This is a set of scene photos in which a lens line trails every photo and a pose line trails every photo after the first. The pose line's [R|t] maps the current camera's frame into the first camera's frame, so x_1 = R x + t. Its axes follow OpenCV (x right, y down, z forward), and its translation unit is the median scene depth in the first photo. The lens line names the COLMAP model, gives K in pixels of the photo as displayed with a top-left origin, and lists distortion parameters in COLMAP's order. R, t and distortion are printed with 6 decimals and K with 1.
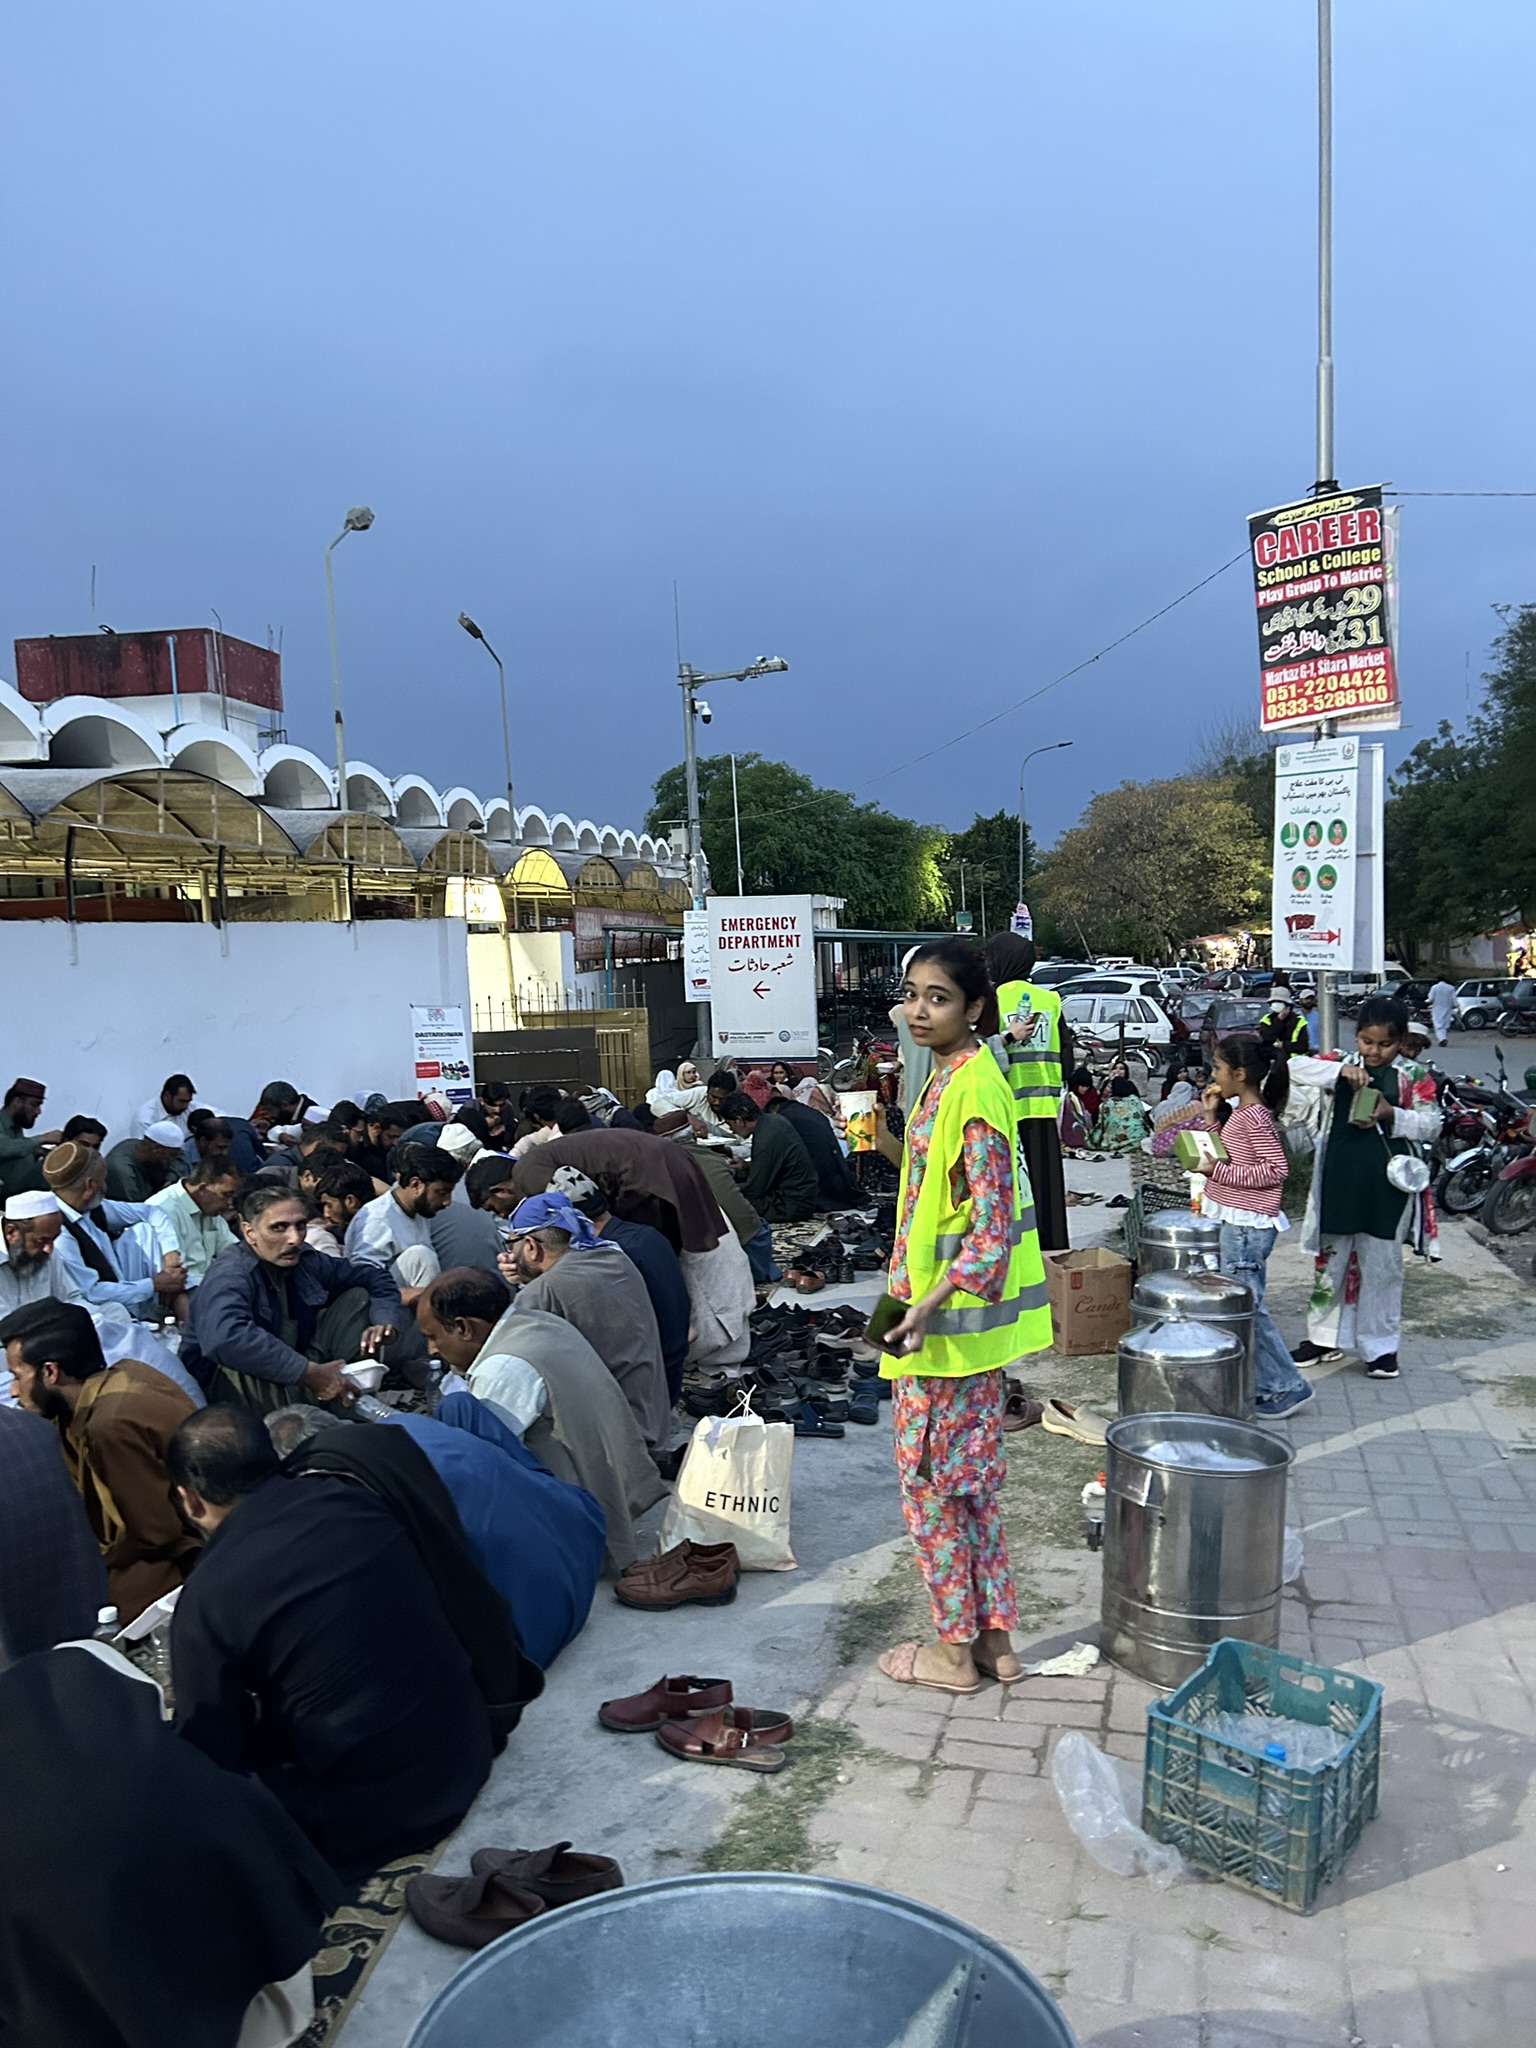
lens RADIAL K [[1560.2, 0, 770.8], [0, 1560.2, 1068.1], [0, 0, 1]] dist [0.066562, -0.087607]
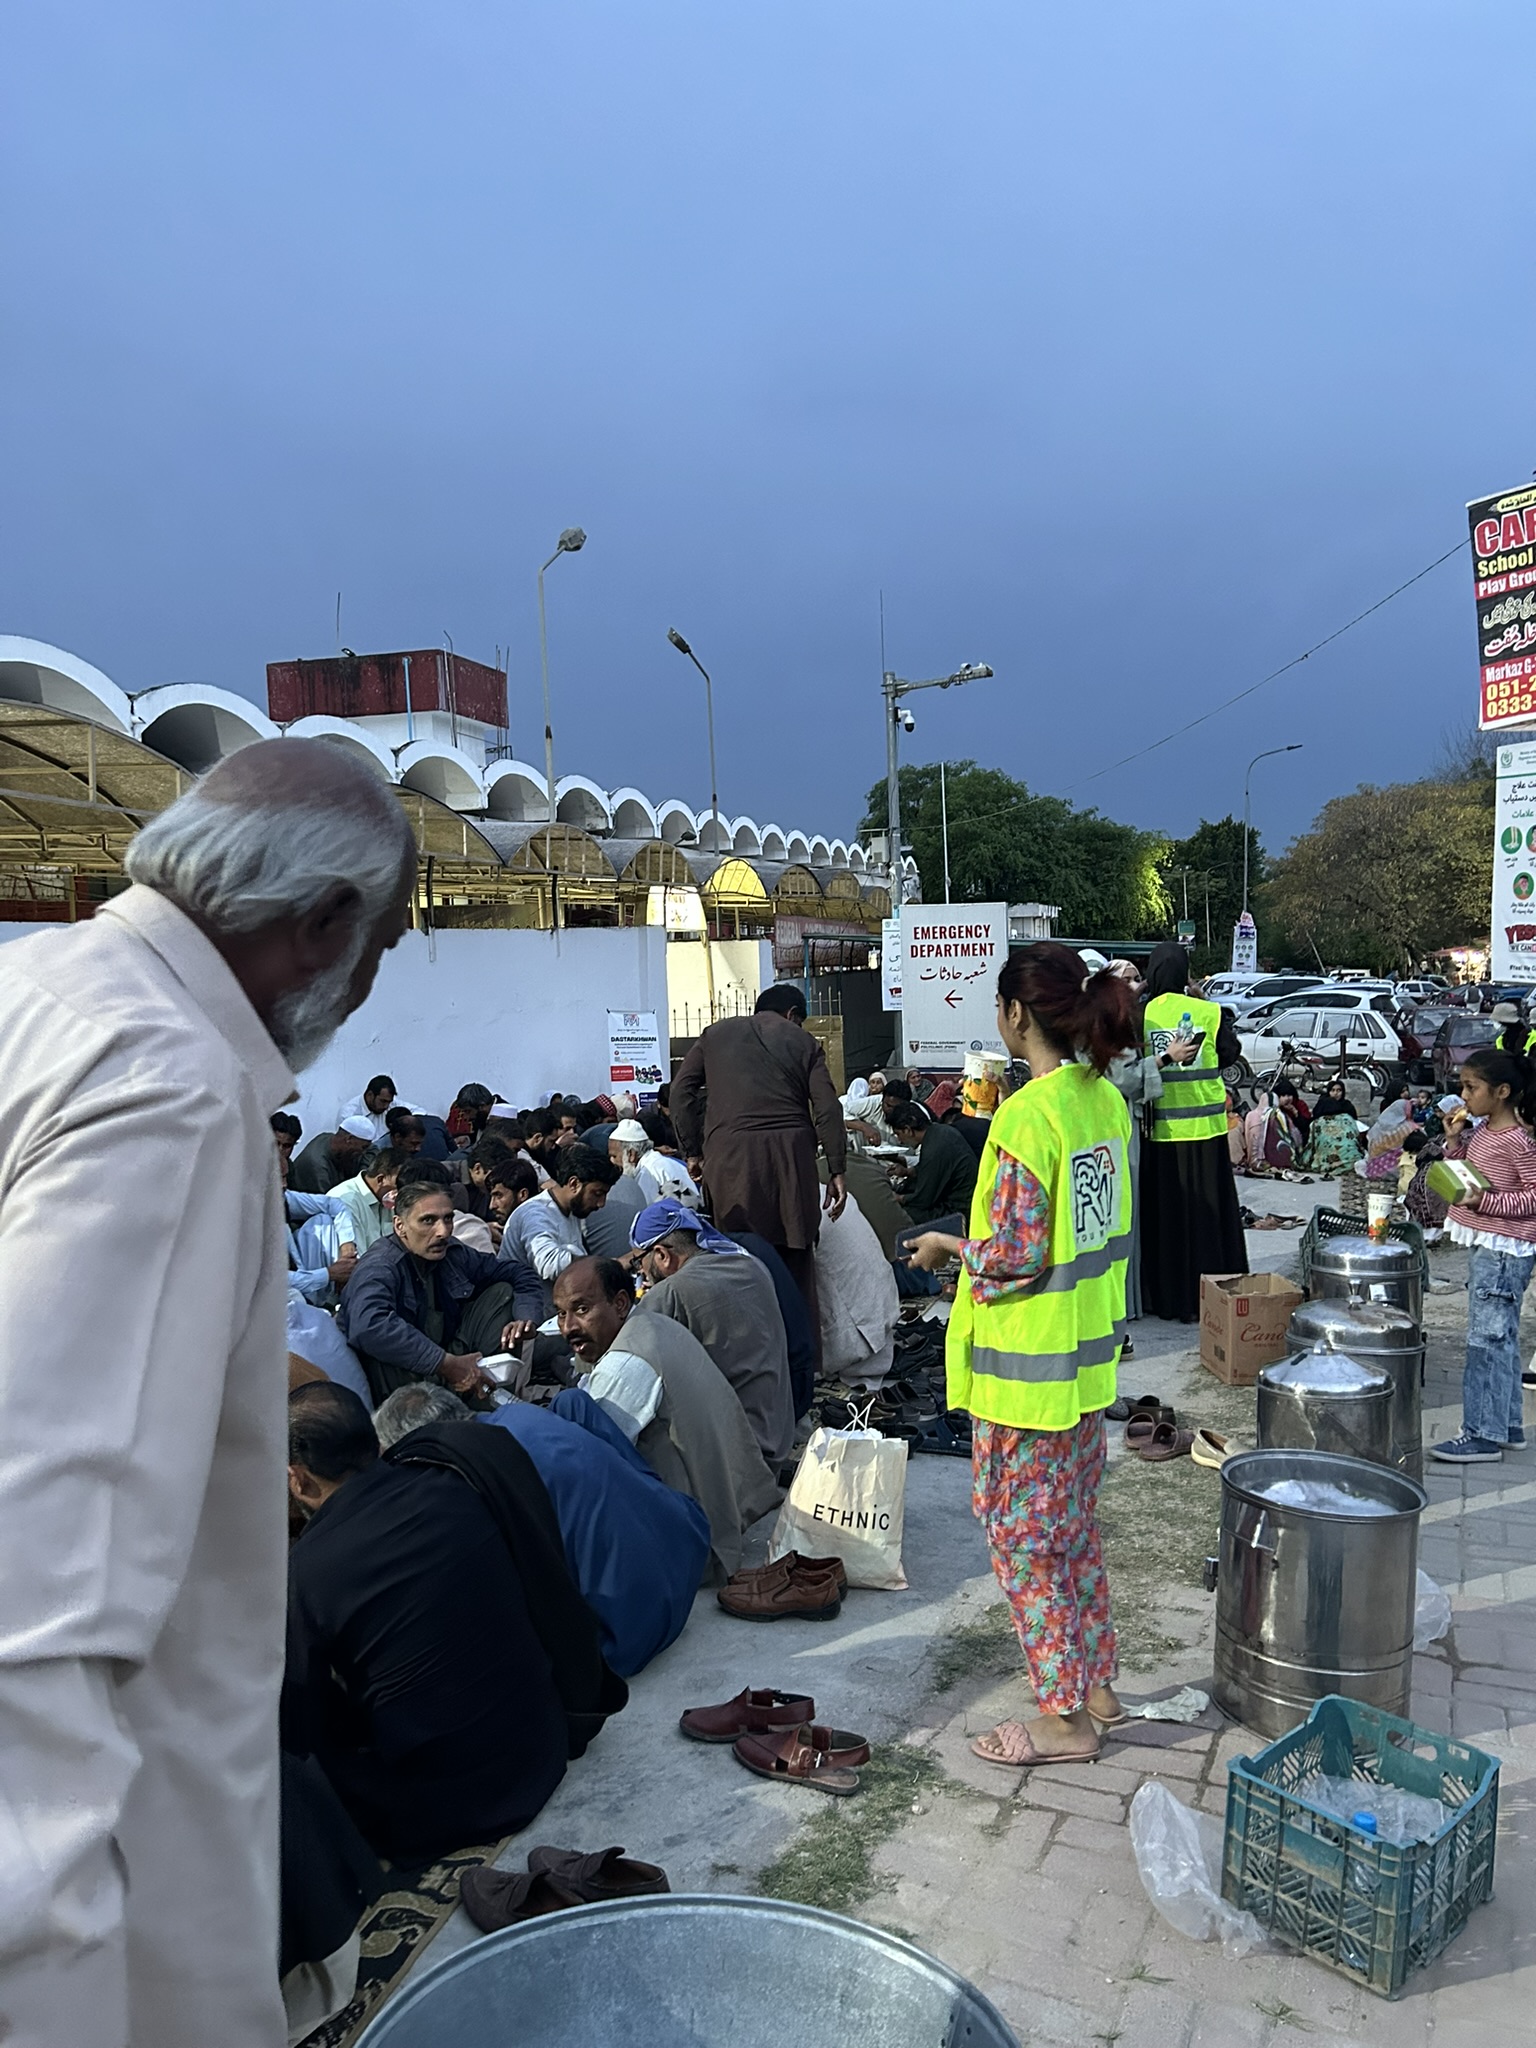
lens RADIAL K [[1557.5, 0, 744.7], [0, 1557.5, 1056.2], [0, 0, 1]] dist [0.073872, -0.092232]
pose [[0.988471, 0.017000, -0.150456, 0.023626], [-0.018941, 0.999755, -0.011482, -0.000066], [0.150224, 0.014200, 0.988550, 0.004671]]
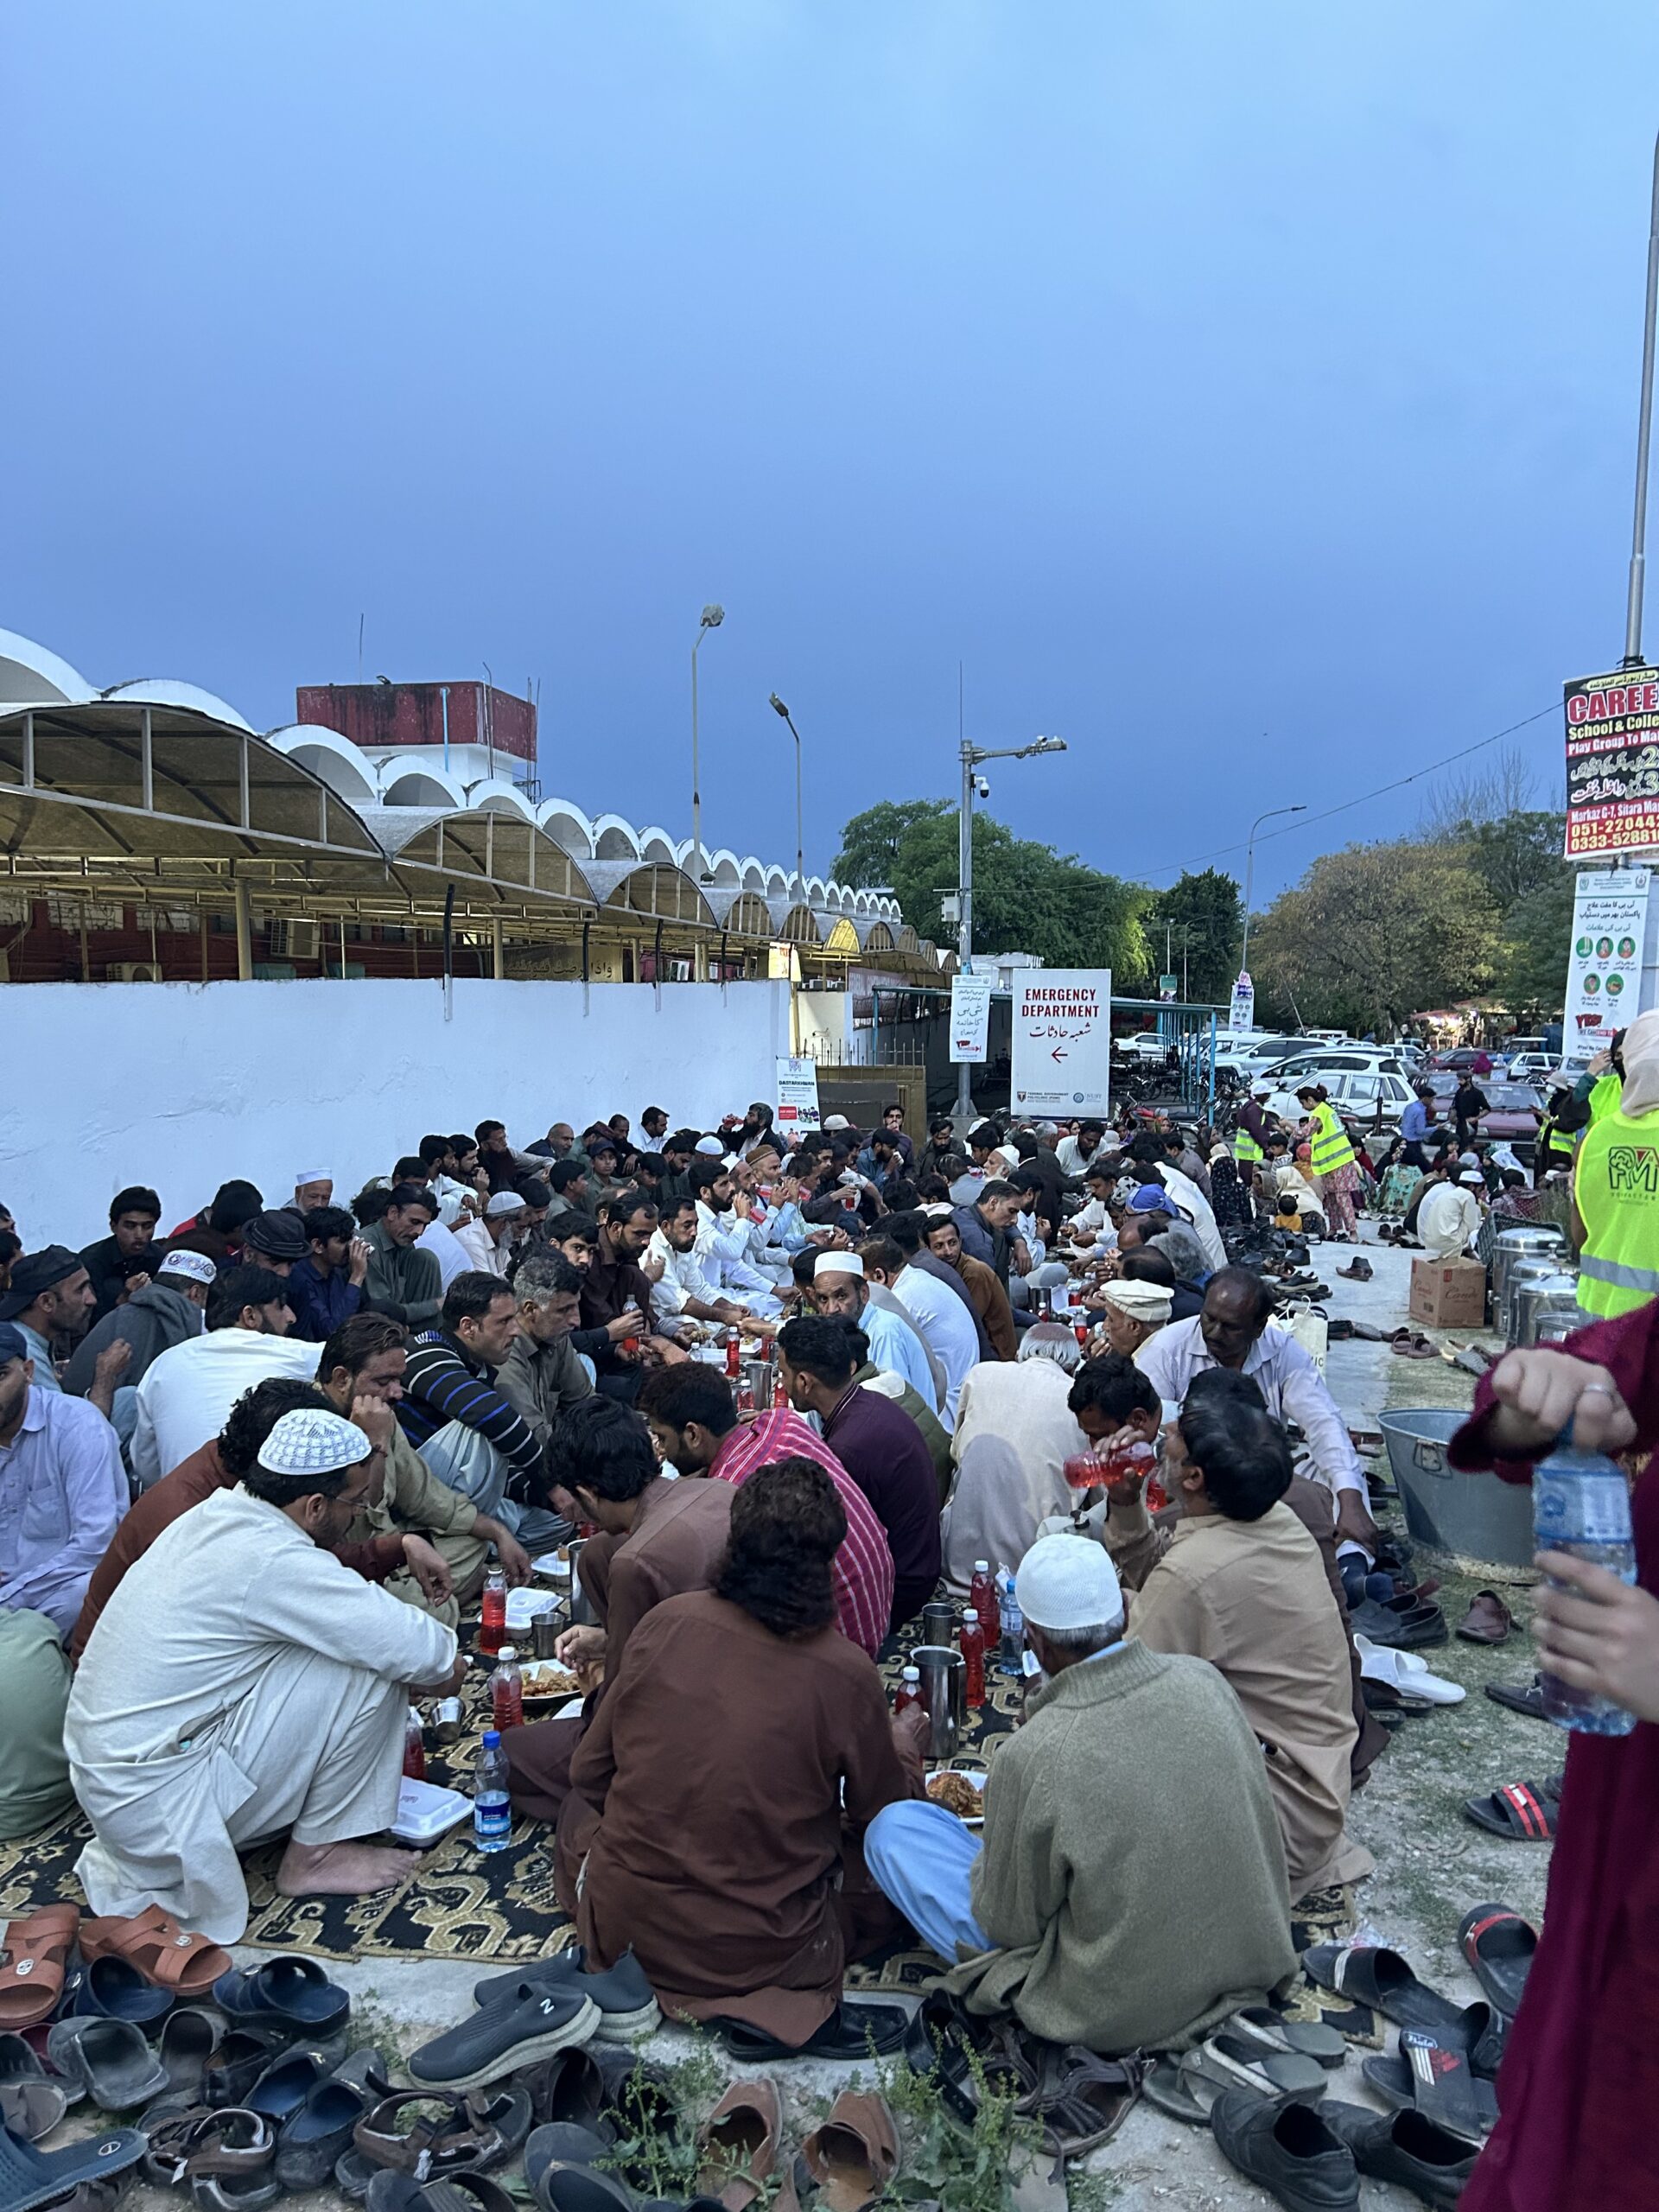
lens RADIAL K [[1642.1, 0, 826.1], [0, 1642.1, 1162.8], [0, 0, 1]] dist [0.060238, -0.069622]
pose [[0.996345, 0.046578, -0.071608, -0.155128], [-0.045108, 0.998740, 0.022012, 0.014720], [0.072543, -0.018701, 0.997190, -0.321797]]
